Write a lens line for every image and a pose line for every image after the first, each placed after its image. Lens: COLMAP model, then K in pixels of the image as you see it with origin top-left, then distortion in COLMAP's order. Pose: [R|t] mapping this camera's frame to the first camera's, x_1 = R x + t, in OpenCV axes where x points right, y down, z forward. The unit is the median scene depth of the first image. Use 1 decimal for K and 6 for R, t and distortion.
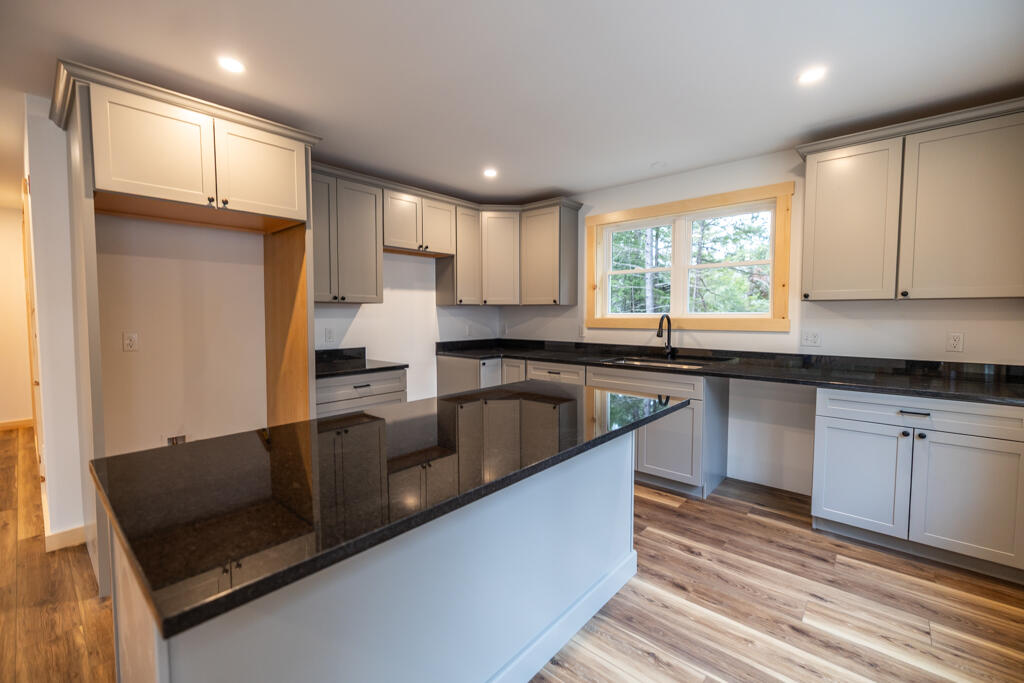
lens RADIAL K [[442.2, 0, 501.5], [0, 442.2, 340.0], [0, 0, 1]] dist [0.004947, -0.000127]
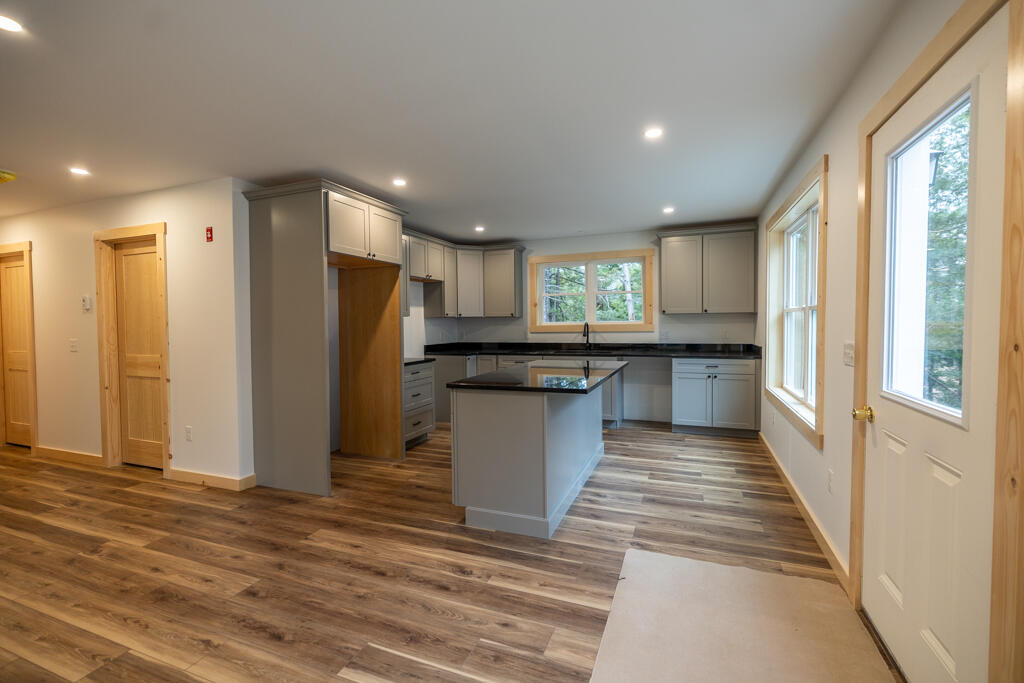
lens RADIAL K [[442.2, 0, 516.2], [0, 442.2, 339.0], [0, 0, 1]] dist [0.004947, -0.000127]
pose [[0.939840, -0.022330, 0.340884, -0.405203], [0.031673, 0.999259, -0.021868, 0.028142], [-0.340143, 0.031350, 0.939851, -0.408946]]
